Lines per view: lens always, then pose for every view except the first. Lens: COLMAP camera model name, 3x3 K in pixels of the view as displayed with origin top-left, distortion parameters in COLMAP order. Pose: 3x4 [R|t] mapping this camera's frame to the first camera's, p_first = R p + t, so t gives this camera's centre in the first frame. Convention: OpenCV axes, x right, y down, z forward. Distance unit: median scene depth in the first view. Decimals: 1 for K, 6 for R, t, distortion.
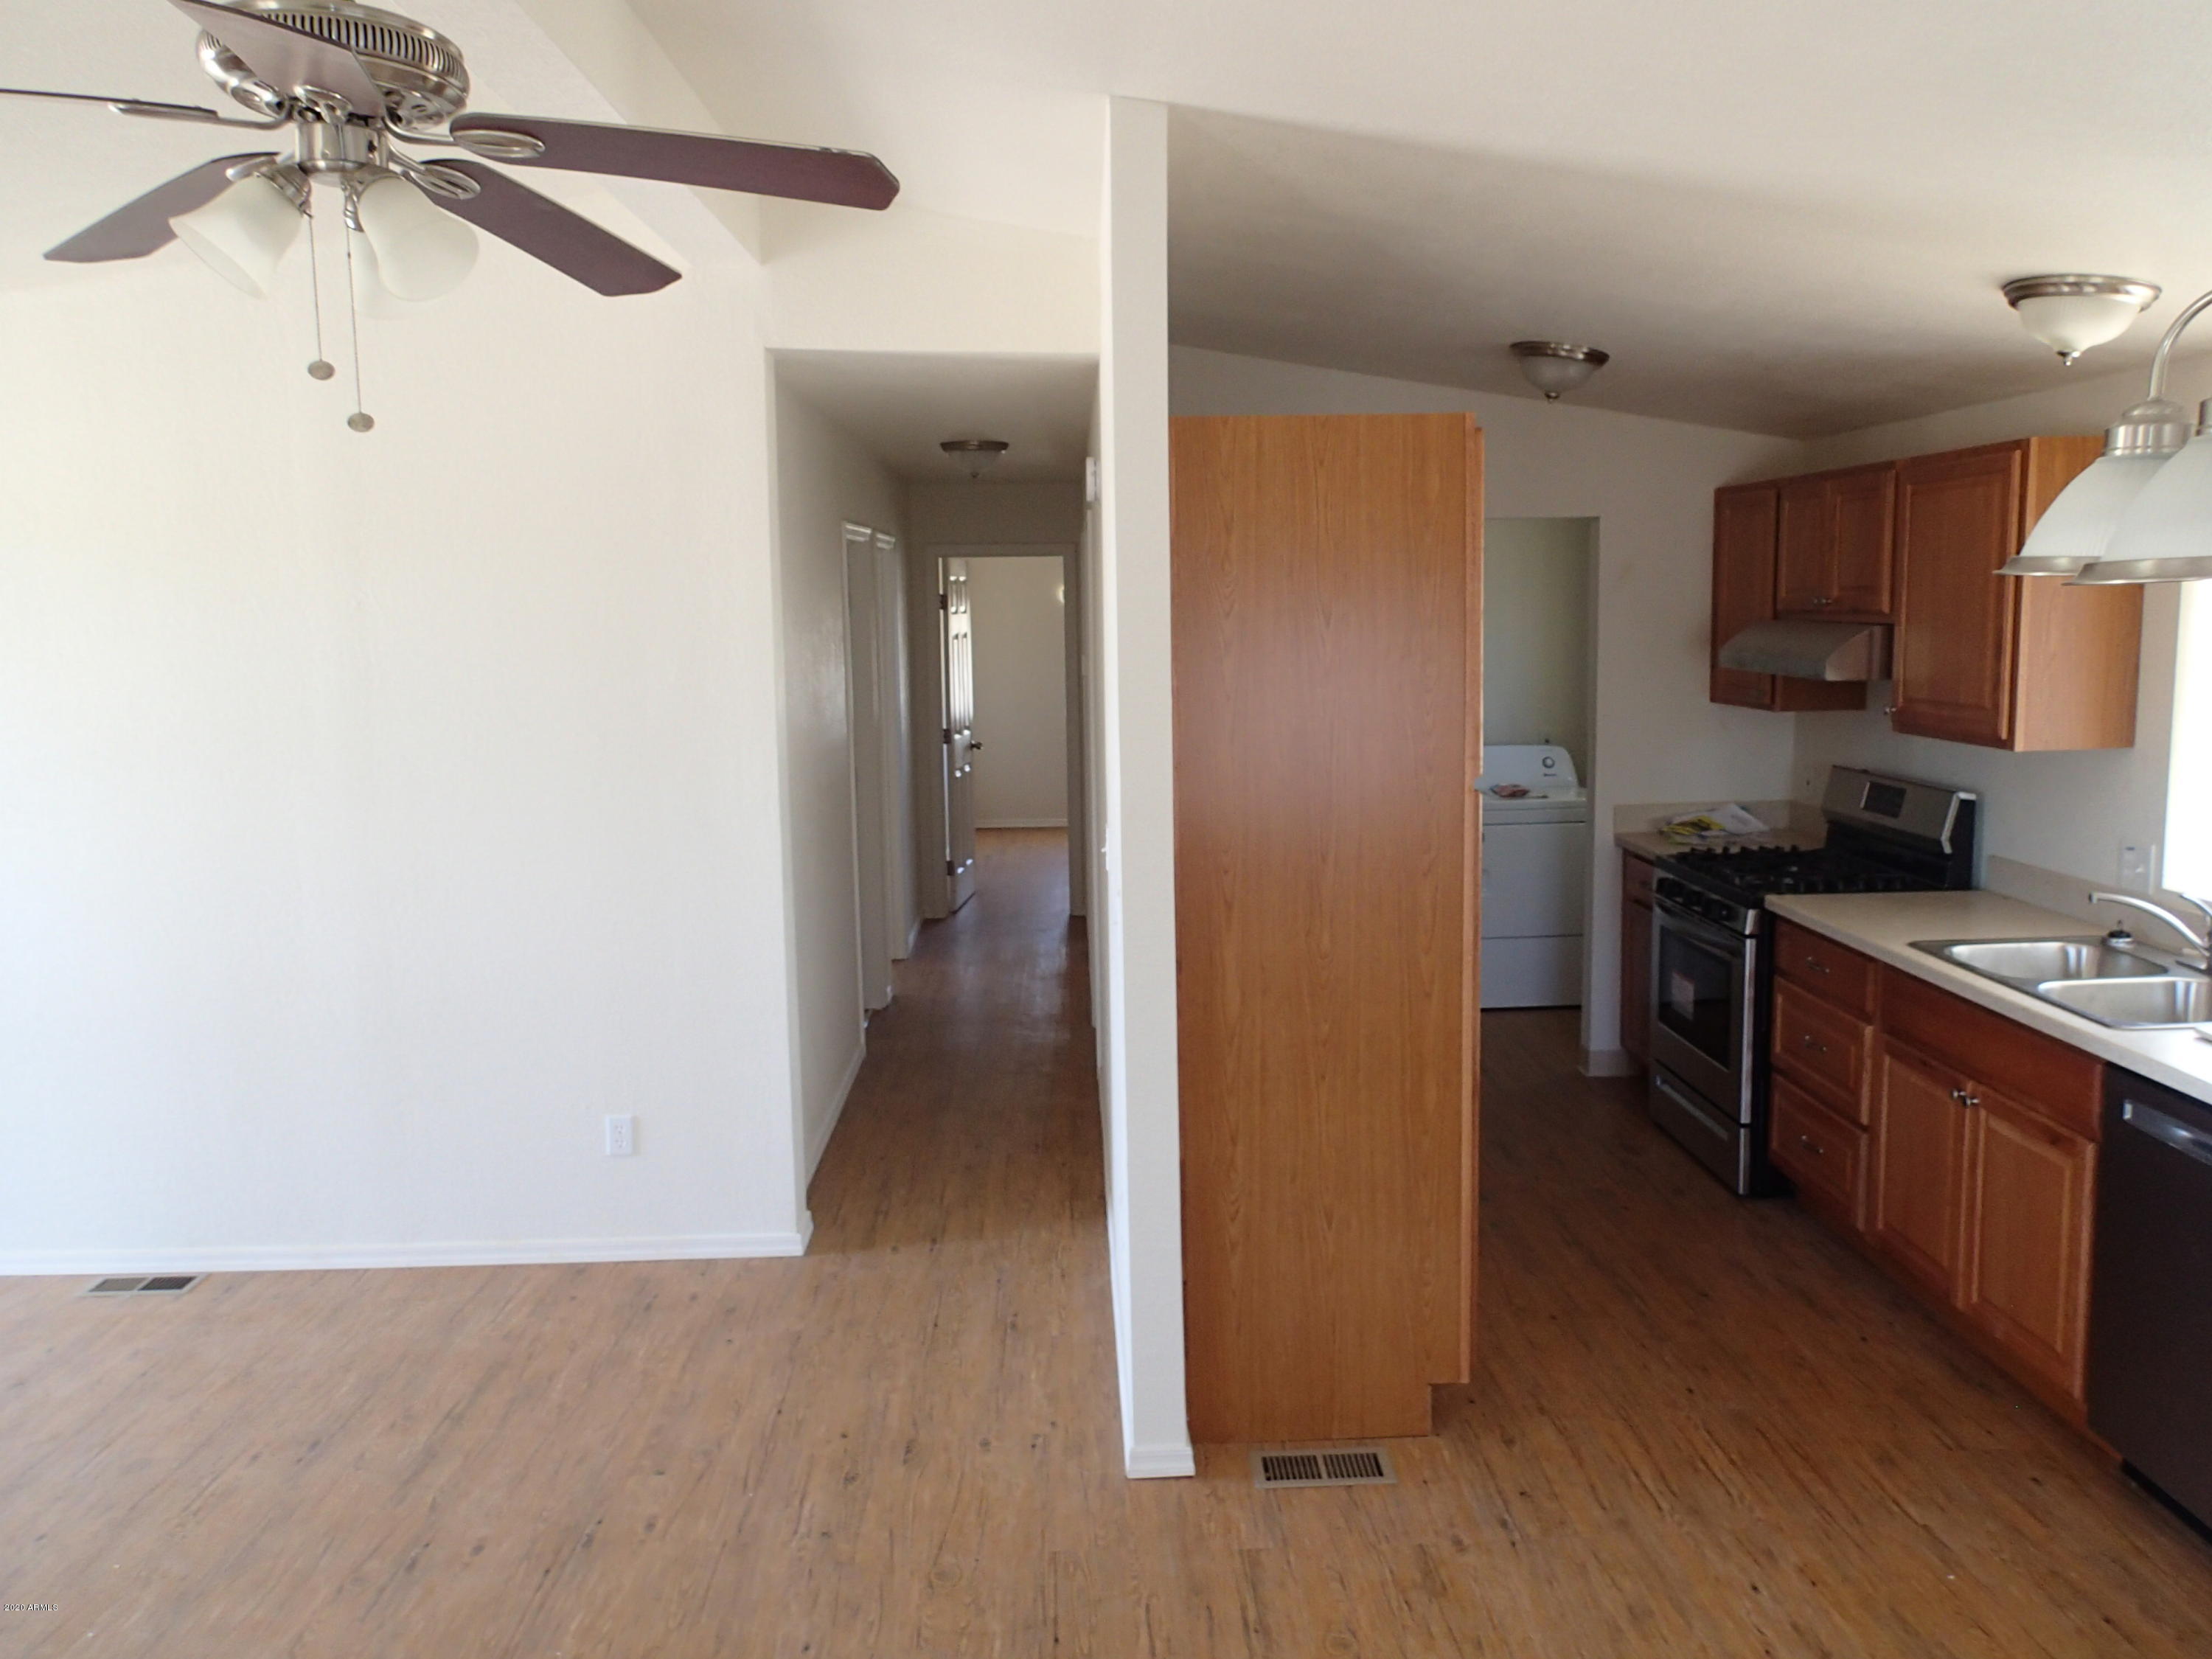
lens RADIAL K [[1641.4, 0, 1109.3], [0, 1641.4, 805.0], [0, 0, 1]] dist [0.003738, -0.014481]
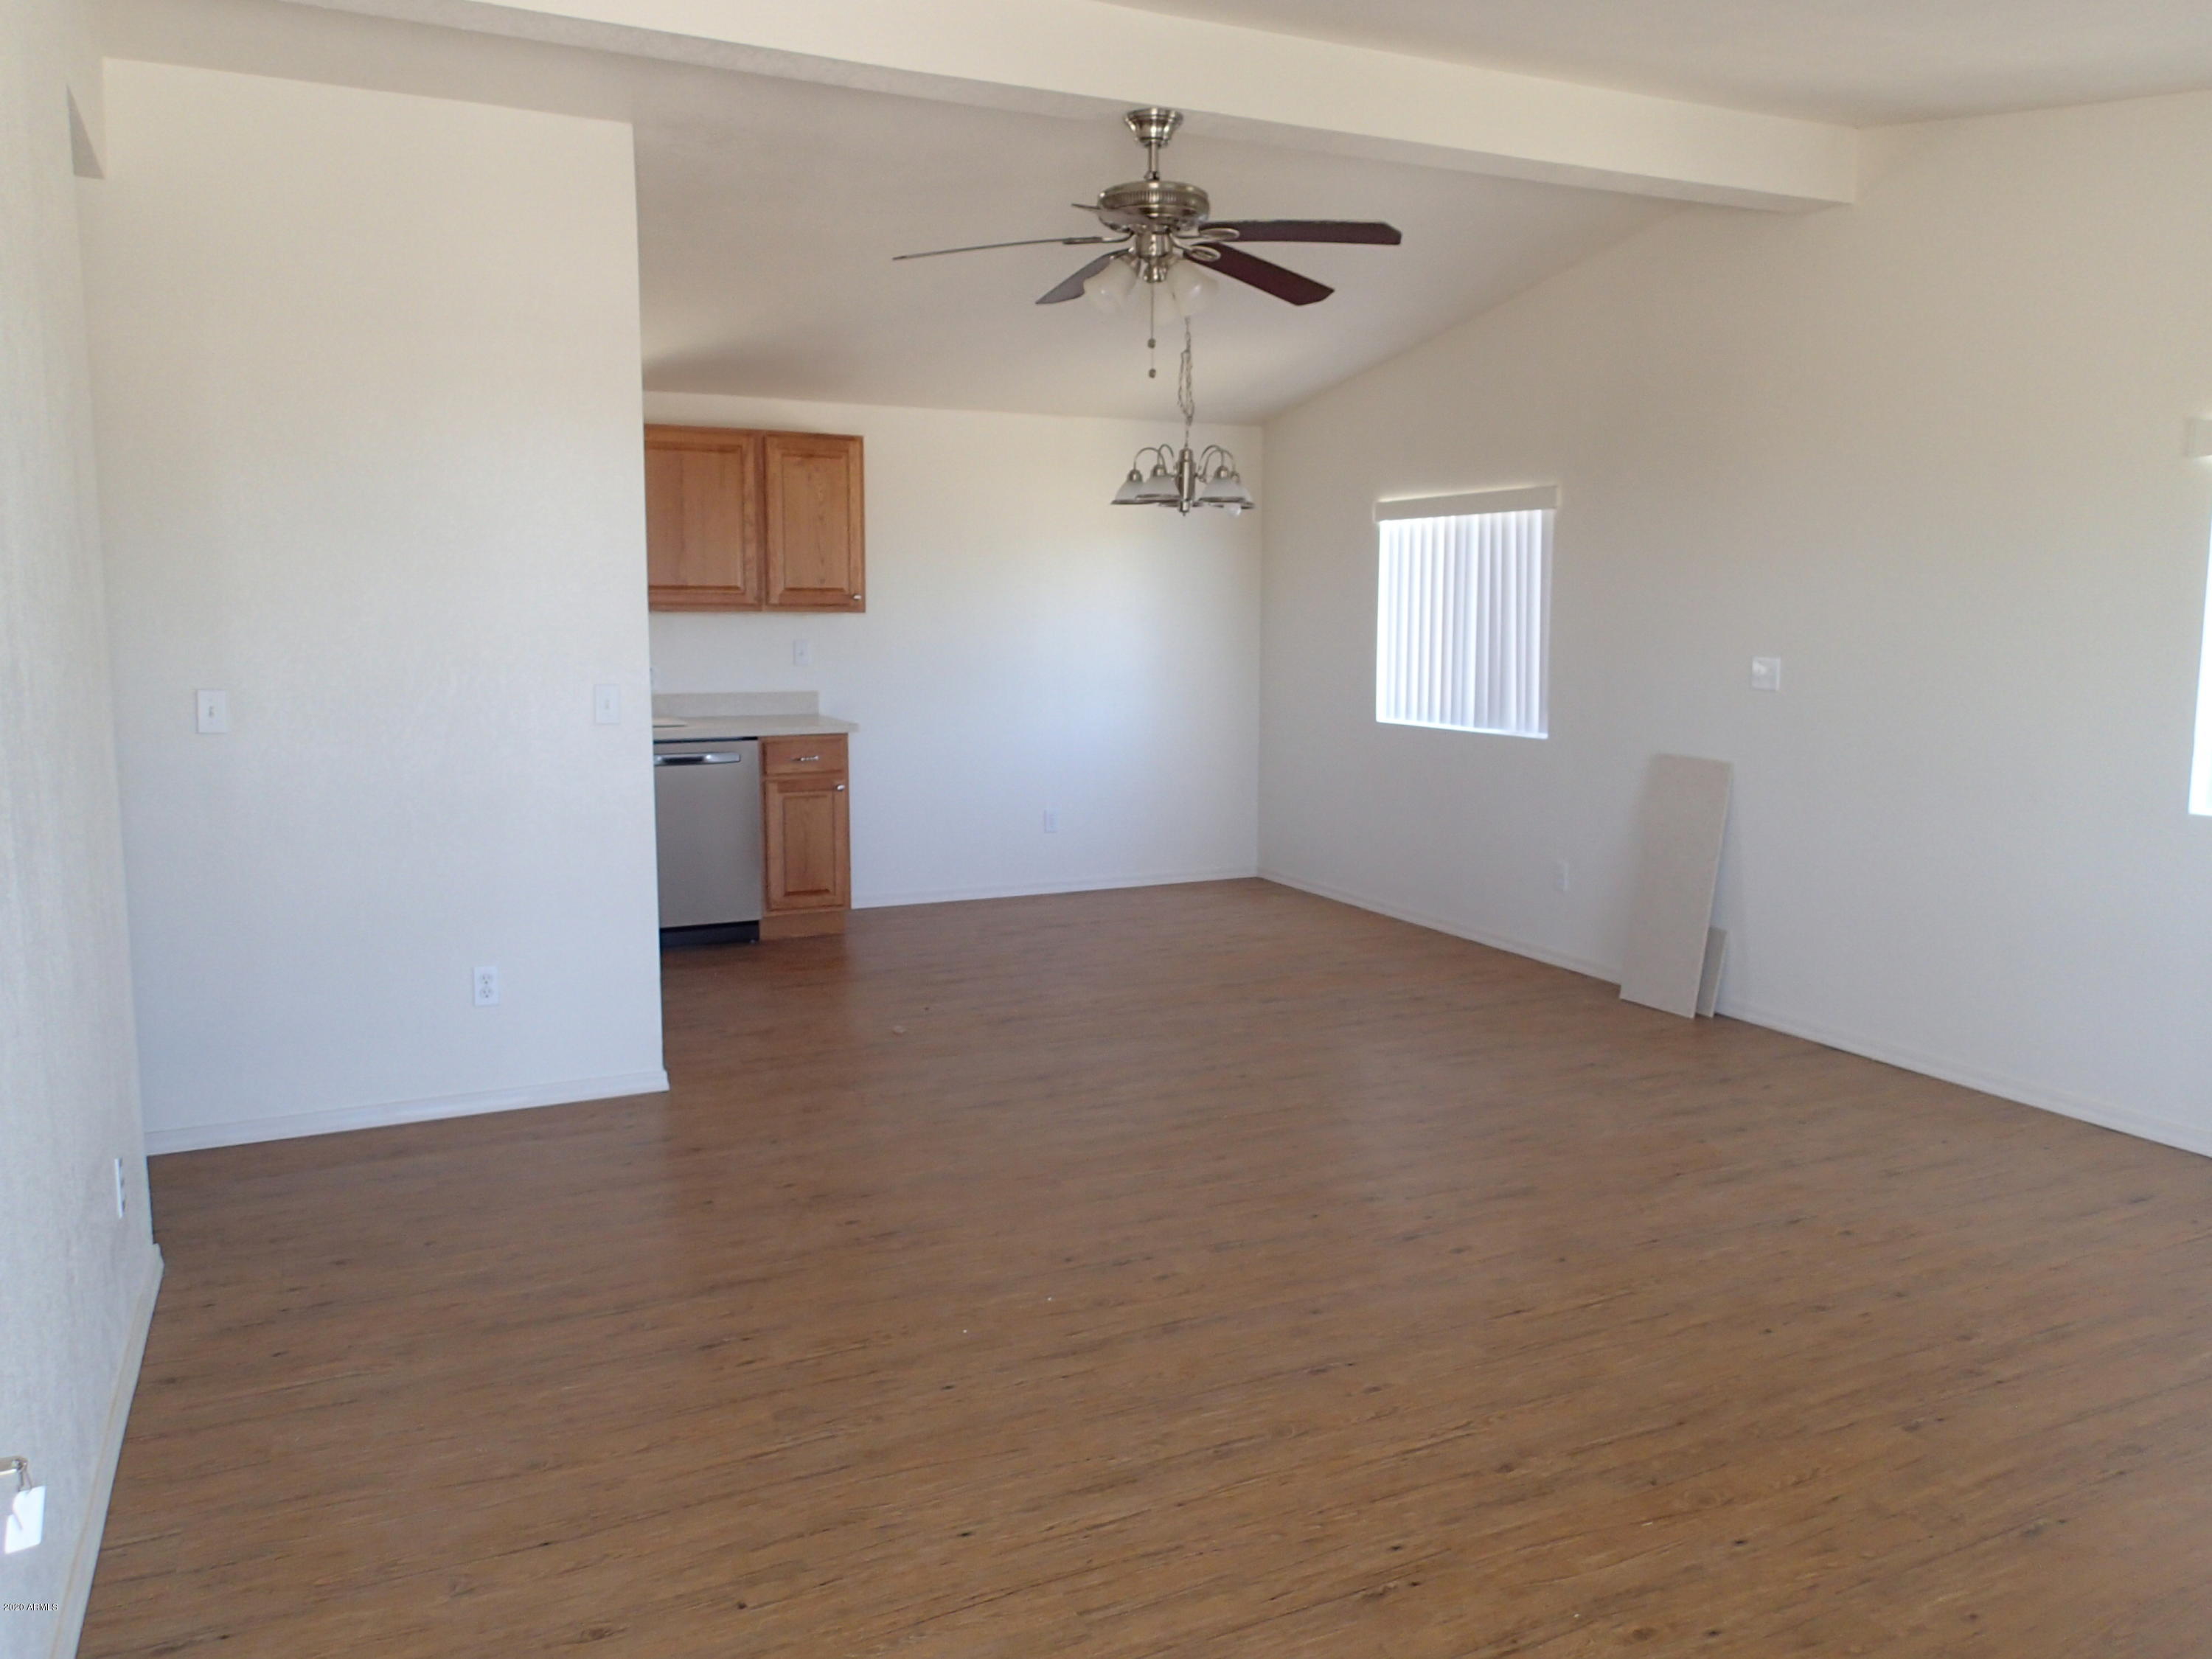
lens RADIAL K [[1641.4, 0, 1117.4], [0, 1641.4, 847.8], [0, 0, 1]] dist [0.003738, -0.014481]
pose [[-0.399408, -0.120199, 0.908859, -1.393343], [0.117548, 0.976470, 0.180798, -0.010047], [-0.909206, 0.179047, -0.375881, 1.118992]]
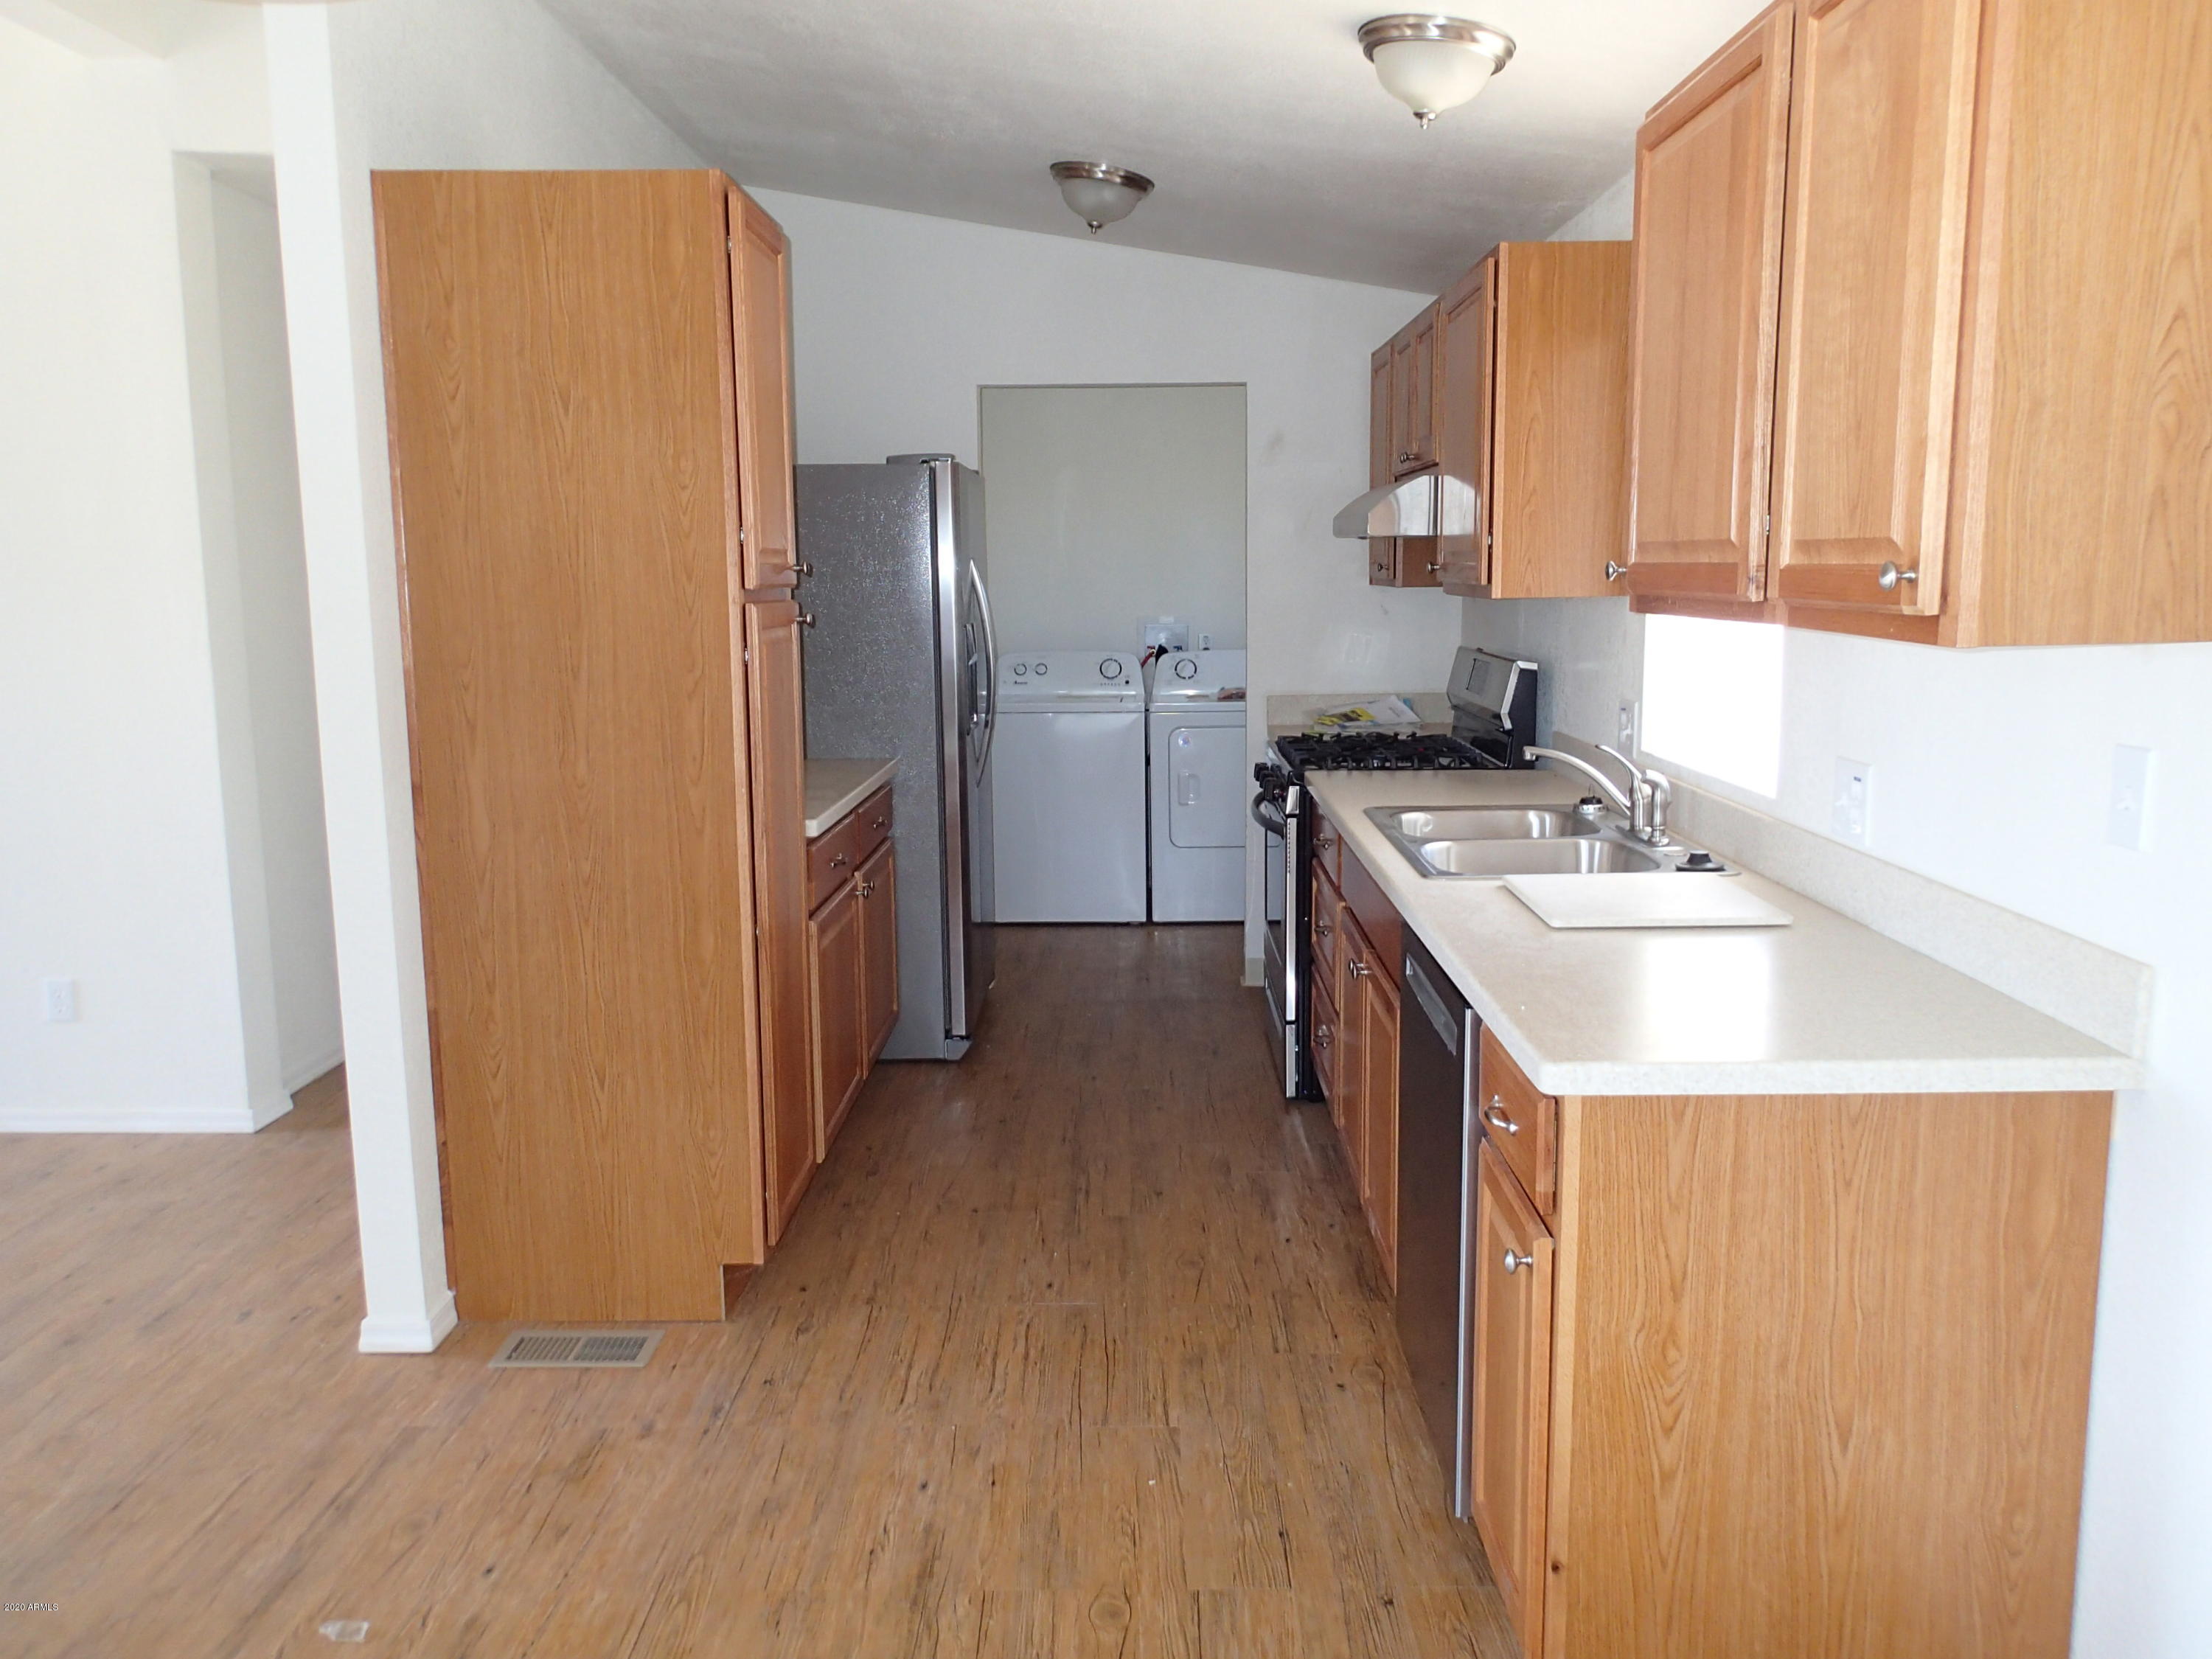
lens RADIAL K [[1641.4, 0, 1117.7], [0, 1641.4, 810.3], [0, 0, 1]] dist [0.003738, -0.014481]
pose [[0.999135, 0.018866, -0.037049, 0.451360], [-0.017976, 0.999546, 0.024196, 0.077226], [0.037489, -0.023510, 0.999020, 0.109235]]
